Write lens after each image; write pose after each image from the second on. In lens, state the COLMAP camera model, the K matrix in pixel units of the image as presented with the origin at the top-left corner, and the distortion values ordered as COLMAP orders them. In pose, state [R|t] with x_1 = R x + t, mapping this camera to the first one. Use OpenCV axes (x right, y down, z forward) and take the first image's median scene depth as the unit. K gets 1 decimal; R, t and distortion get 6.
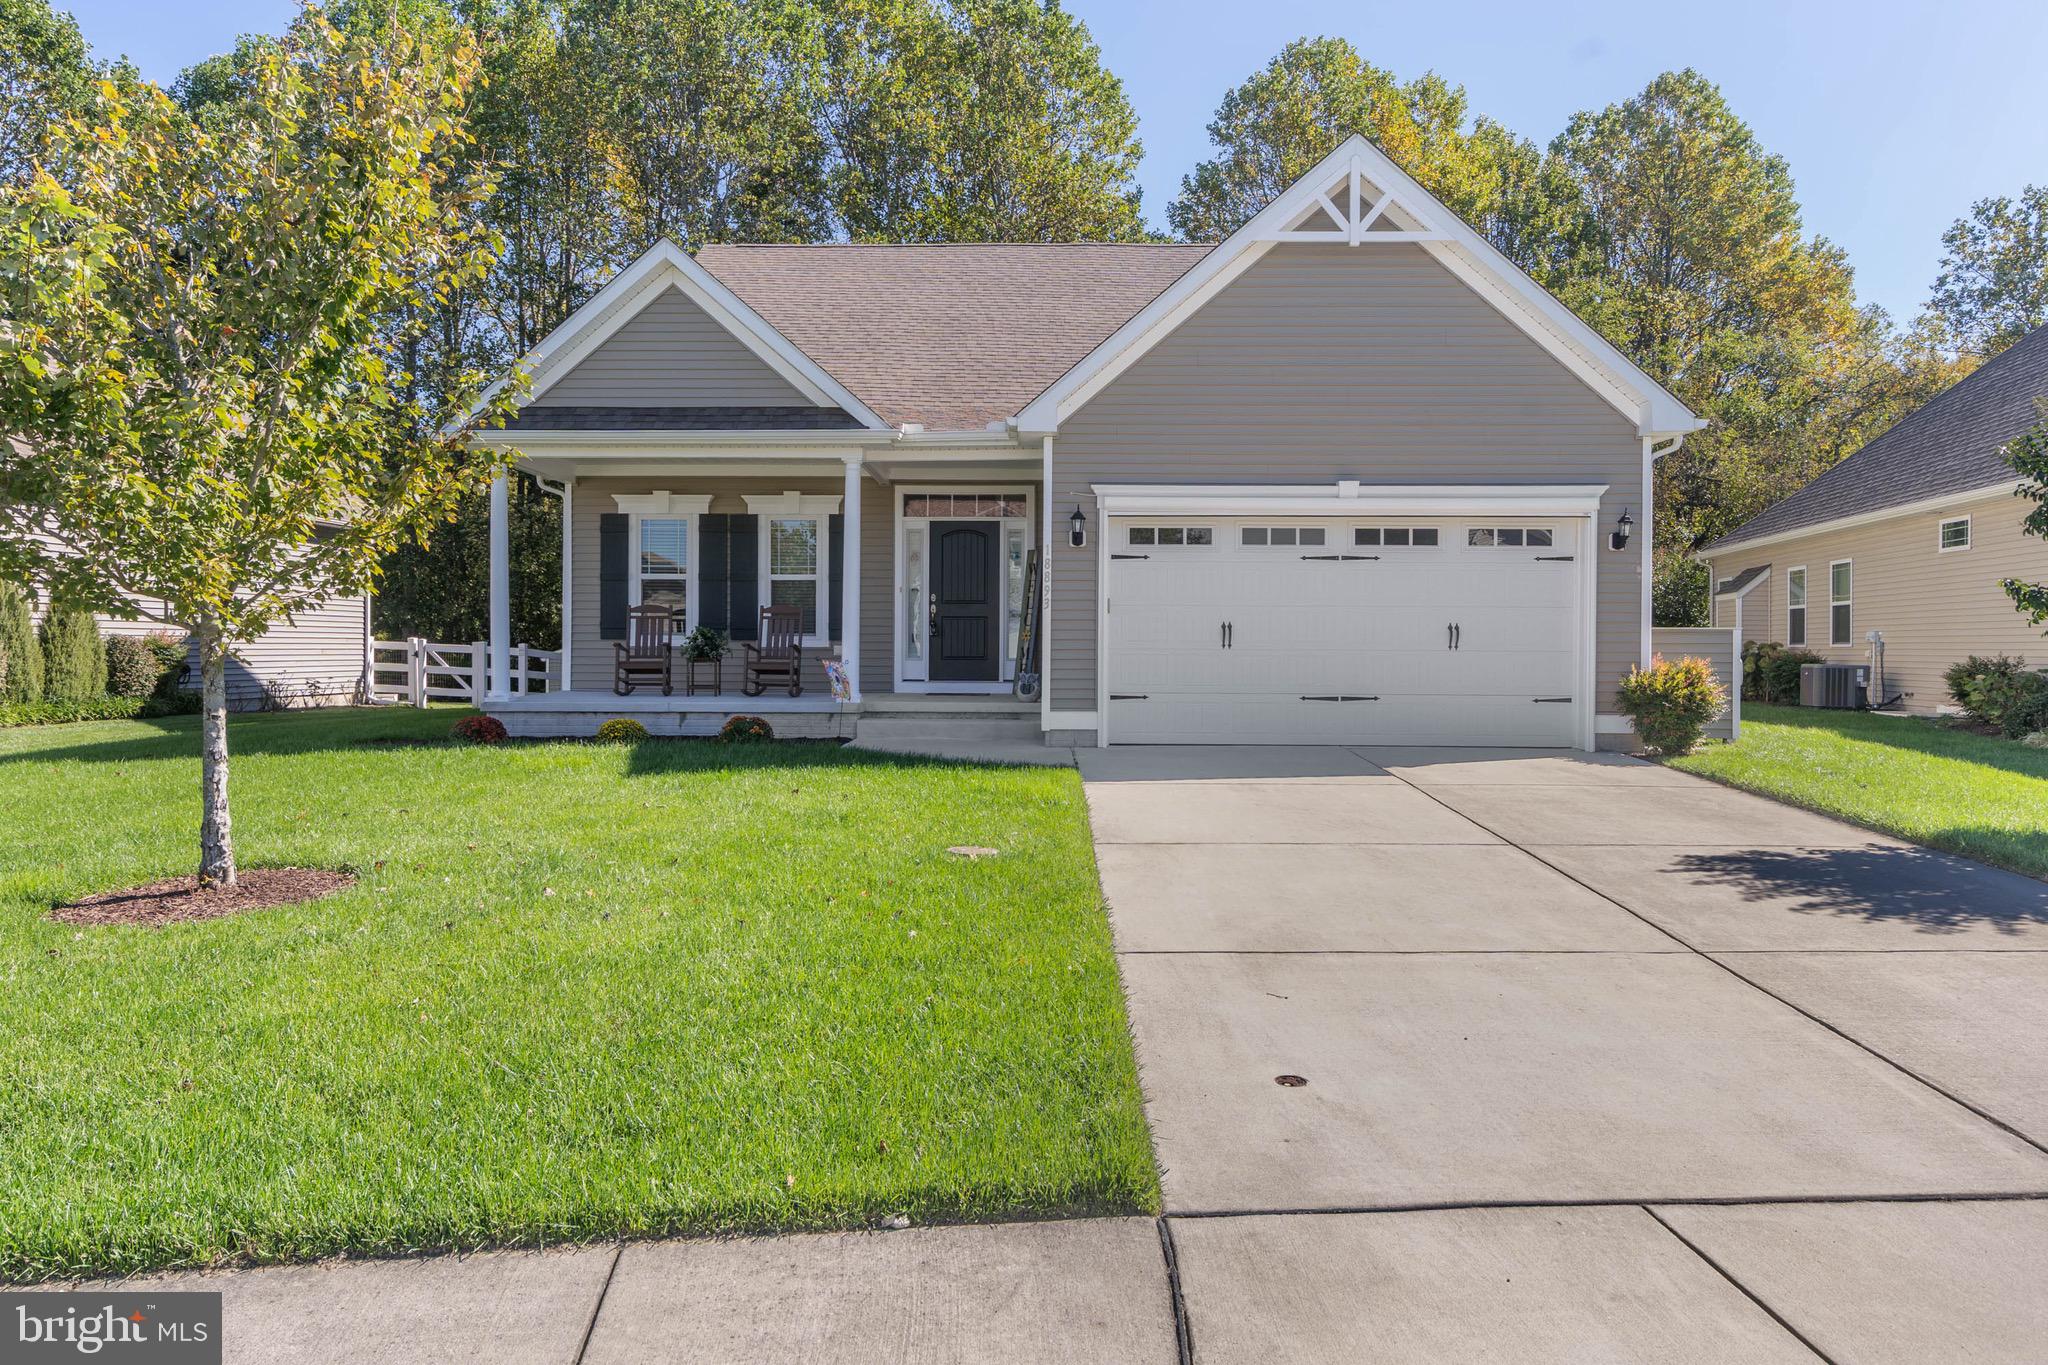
lens RADIAL K [[1337.1, 0, 1018.9], [0, 1337.1, 645.5], [0, 0, 1]] dist [0.002671, 0.000629]
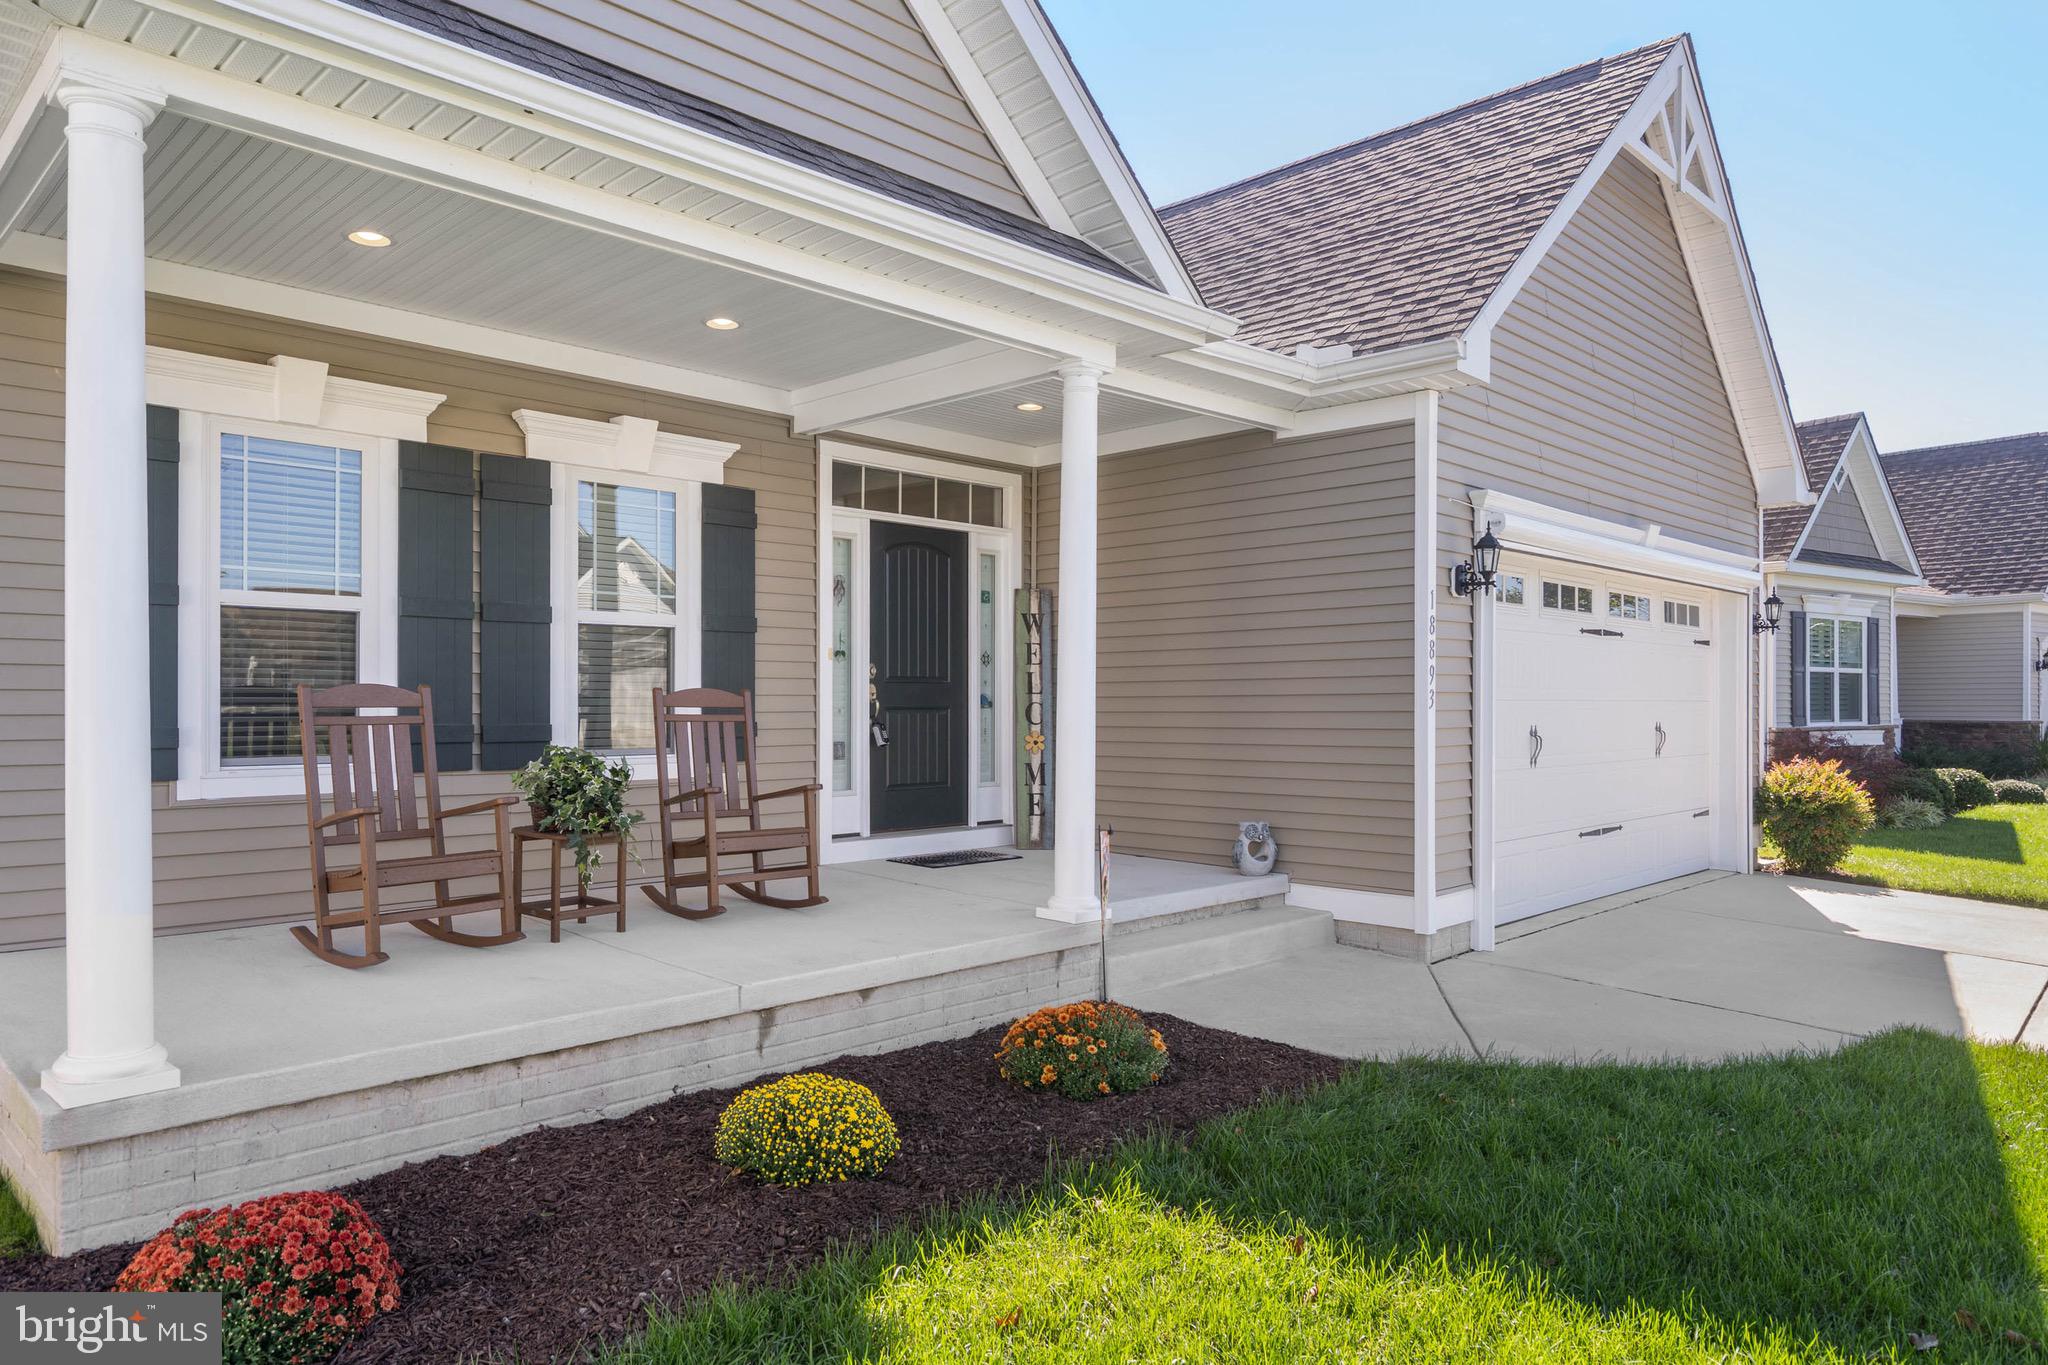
lens RADIAL K [[1286.1, 0, 1028.6], [0, 1286.1, 709.7], [0, 0, 1]] dist [0.002313, 0.000550]
pose [[0.688083, -0.009355, 0.725572, -0.461108], [-0.001331, 0.999899, 0.014154, -0.033132], [-0.725631, -0.010705, 0.688001, 0.749575]]
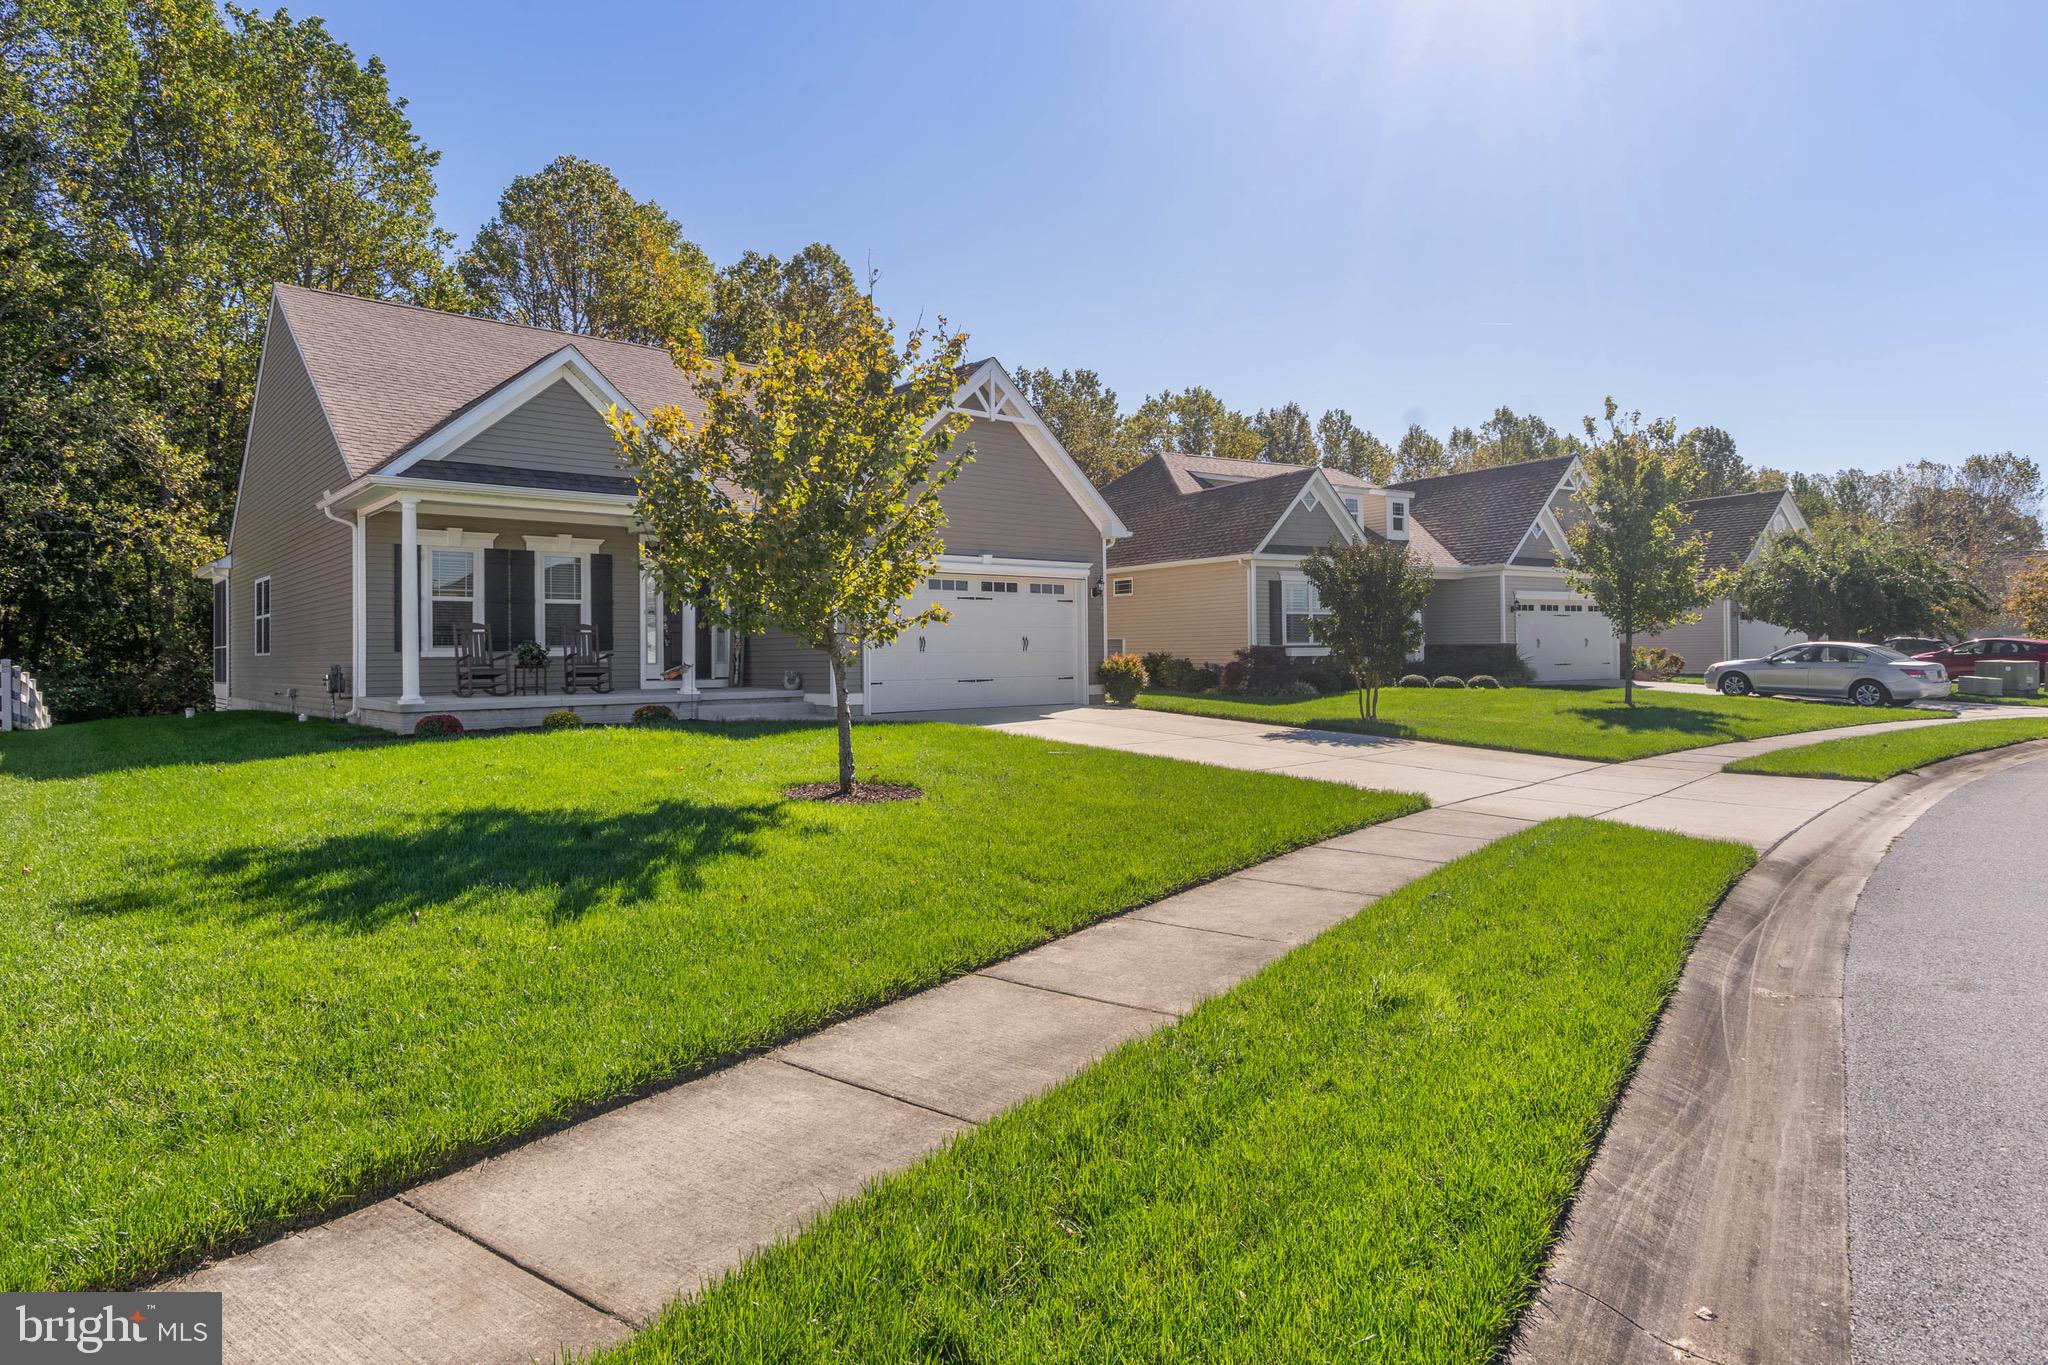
lens RADIAL K [[1135.4, 0, 1019.6], [0, 1135.4, 643.4], [0, 0, 1]] dist [-0.001846, -0.000168]
pose [[0.744452, -0.008077, 0.667627, -0.688442], [0.011201, 0.999937, -0.000393, -0.006441], [-0.667582, 0.007771, 0.744495, -0.122934]]
